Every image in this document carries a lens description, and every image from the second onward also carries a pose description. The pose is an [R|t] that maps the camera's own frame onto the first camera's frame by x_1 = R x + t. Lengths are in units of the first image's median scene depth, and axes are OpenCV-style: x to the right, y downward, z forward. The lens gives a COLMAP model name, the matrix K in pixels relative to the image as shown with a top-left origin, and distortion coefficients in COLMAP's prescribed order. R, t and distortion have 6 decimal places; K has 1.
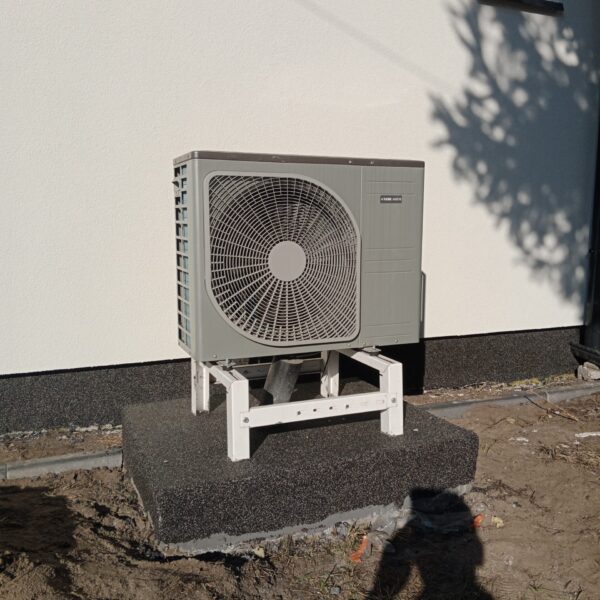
lens RADIAL K [[612.0, 0, 298.7], [0, 612.0, 300.4], [0, 0, 1]] dist [0.014296, 0.000000]
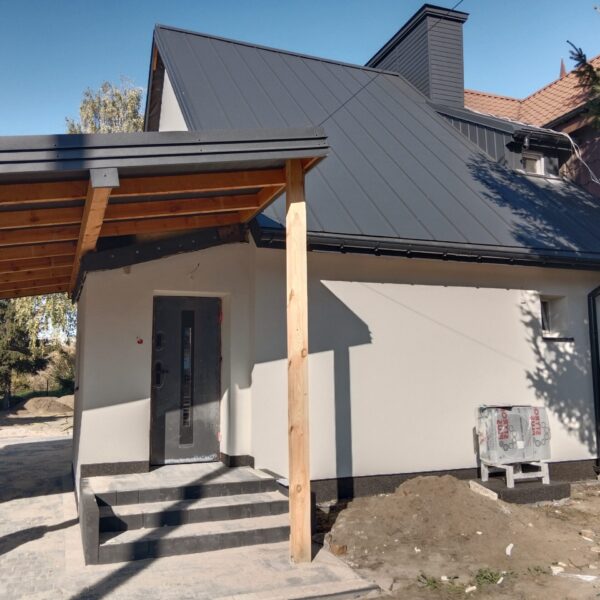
lens RADIAL K [[612.0, 0, 301.2], [0, 612.0, 298.0], [0, 0, 1]] dist [0.014296, 0.000000]
pose [[0.998628, -0.036578, 0.037460, -0.852366], [0.045226, 0.963133, -0.265198, 0.041852], [-0.026378, 0.266529, 0.963466, -1.667011]]
